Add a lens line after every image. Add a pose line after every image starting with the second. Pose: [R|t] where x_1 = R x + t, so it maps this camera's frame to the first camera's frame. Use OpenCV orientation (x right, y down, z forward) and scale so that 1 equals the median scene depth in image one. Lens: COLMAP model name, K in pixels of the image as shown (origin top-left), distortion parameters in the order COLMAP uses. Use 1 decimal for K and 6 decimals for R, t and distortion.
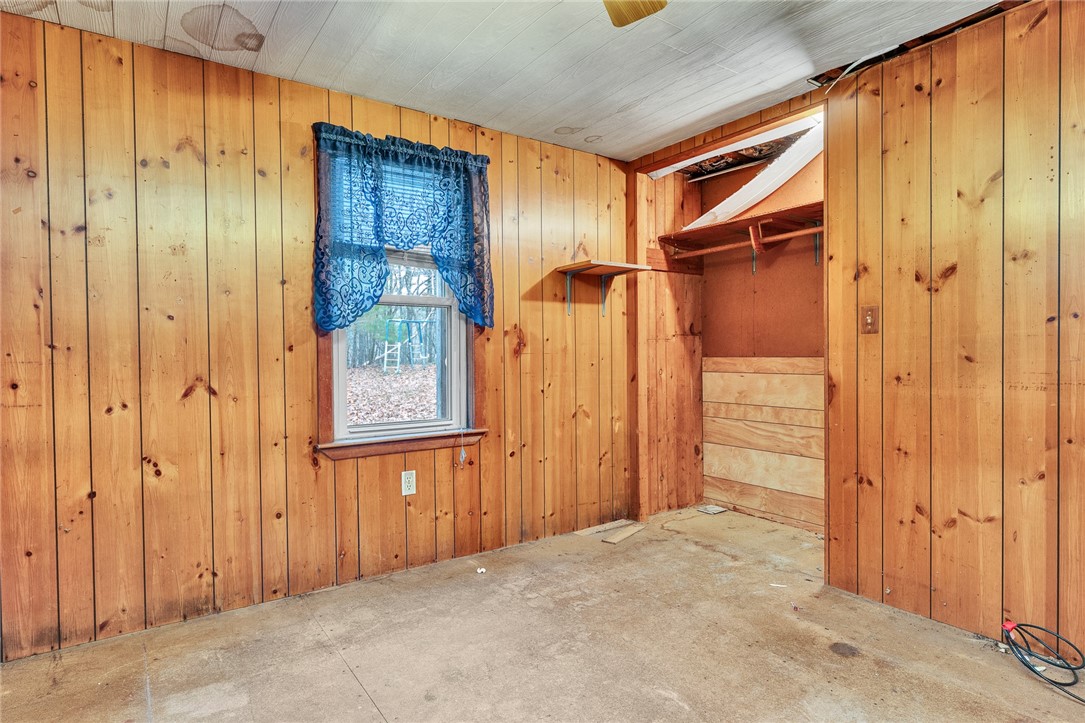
lens RADIAL K [[582.9, 0, 541.2], [0, 582.9, 362.7], [0, 0, 1]] dist [0.000813, -0.000129]
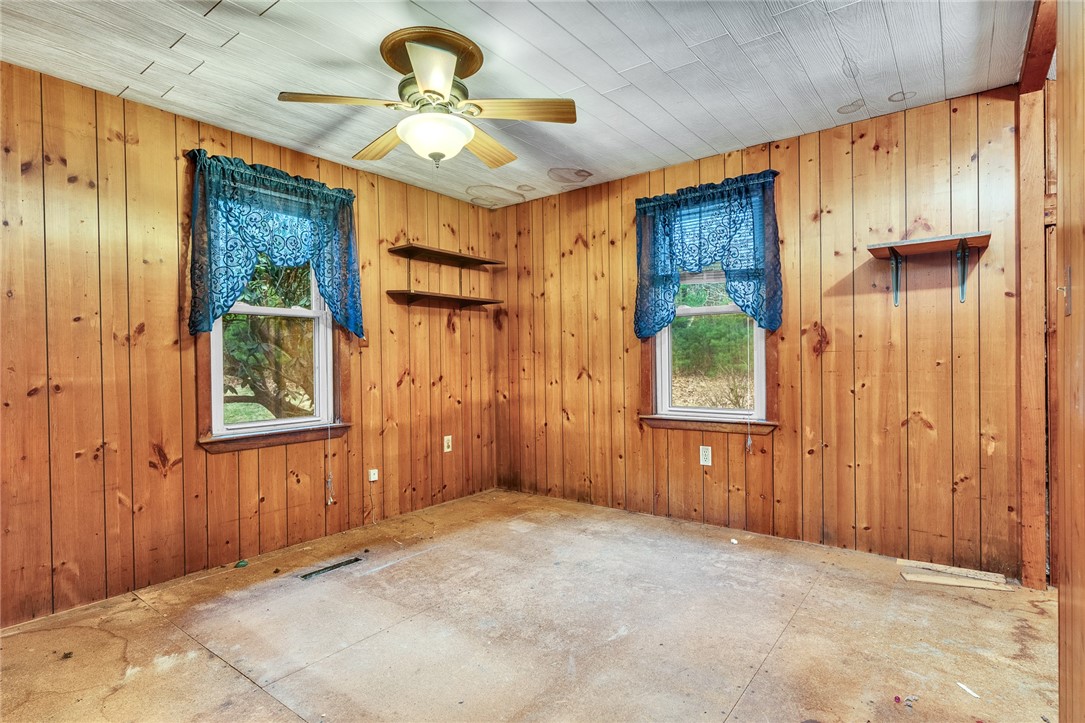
lens RADIAL K [[545.3, 0, 540.6], [0, 545.3, 361.7], [0, 0, 1]] dist [-0.003438, 0.001588]
pose [[0.307239, 0.008757, -0.951592, 0.788303], [-0.001481, 0.999961, 0.008724, -0.006722], [0.951631, -0.001271, 0.307240, 0.302173]]
